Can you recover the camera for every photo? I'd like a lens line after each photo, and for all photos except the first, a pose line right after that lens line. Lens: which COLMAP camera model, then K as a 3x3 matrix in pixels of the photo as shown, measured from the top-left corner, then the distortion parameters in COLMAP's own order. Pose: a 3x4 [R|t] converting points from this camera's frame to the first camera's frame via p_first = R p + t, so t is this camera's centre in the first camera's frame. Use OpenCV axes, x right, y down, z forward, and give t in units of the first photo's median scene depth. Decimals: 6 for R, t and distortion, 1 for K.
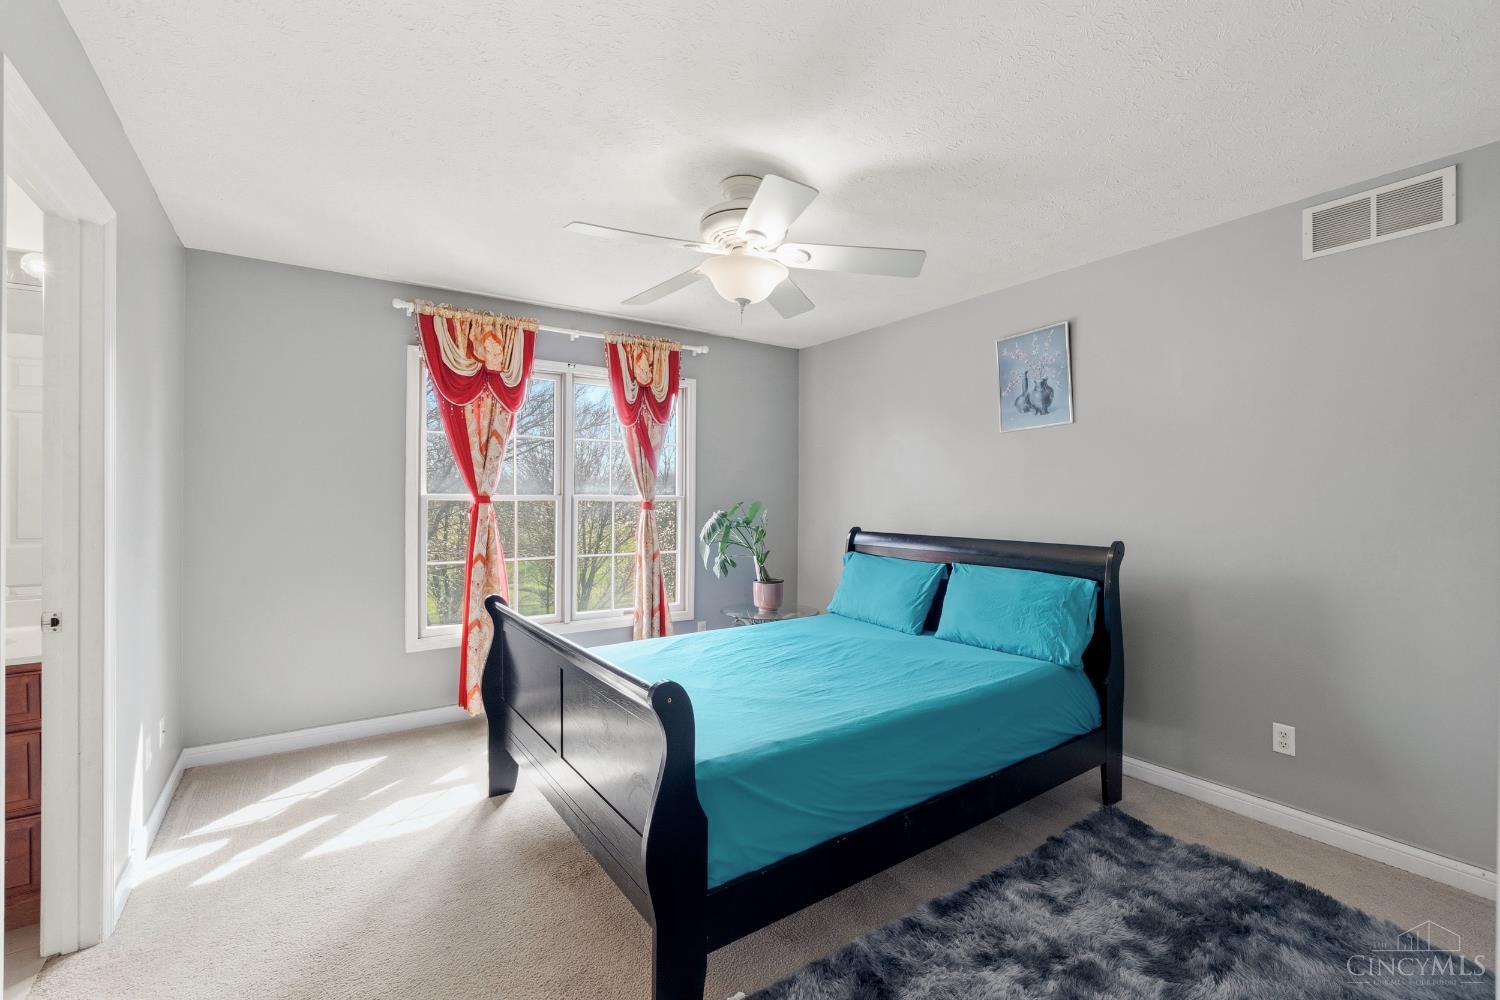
lens RADIAL K [[657.7, 0, 750.9], [0, 657.7, 497.3], [0, 0, 1]] dist [0.000118, -0.000041]
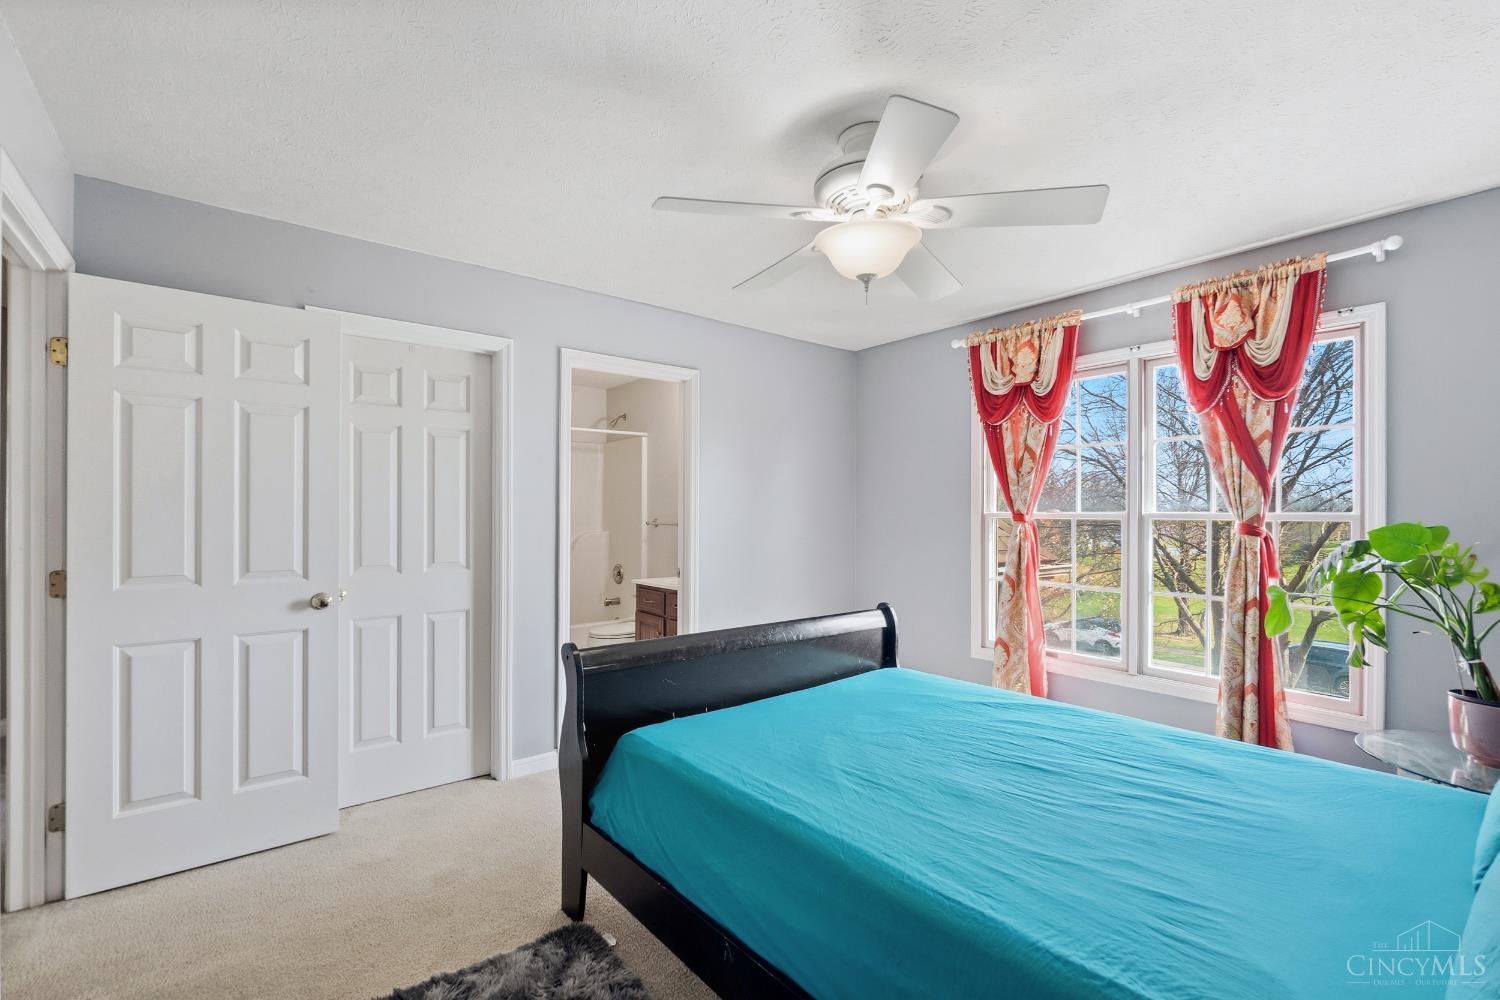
lens RADIAL K [[657.5, 0, 749.7], [0, 657.5, 516.0], [0, 0, 1]] dist [0.027605, 0.000145]
pose [[0.077729, 0.004019, -0.996966, 0.535989], [-0.003817, 0.999986, 0.003734, -0.000676], [0.996967, 0.003515, 0.077743, 0.525139]]
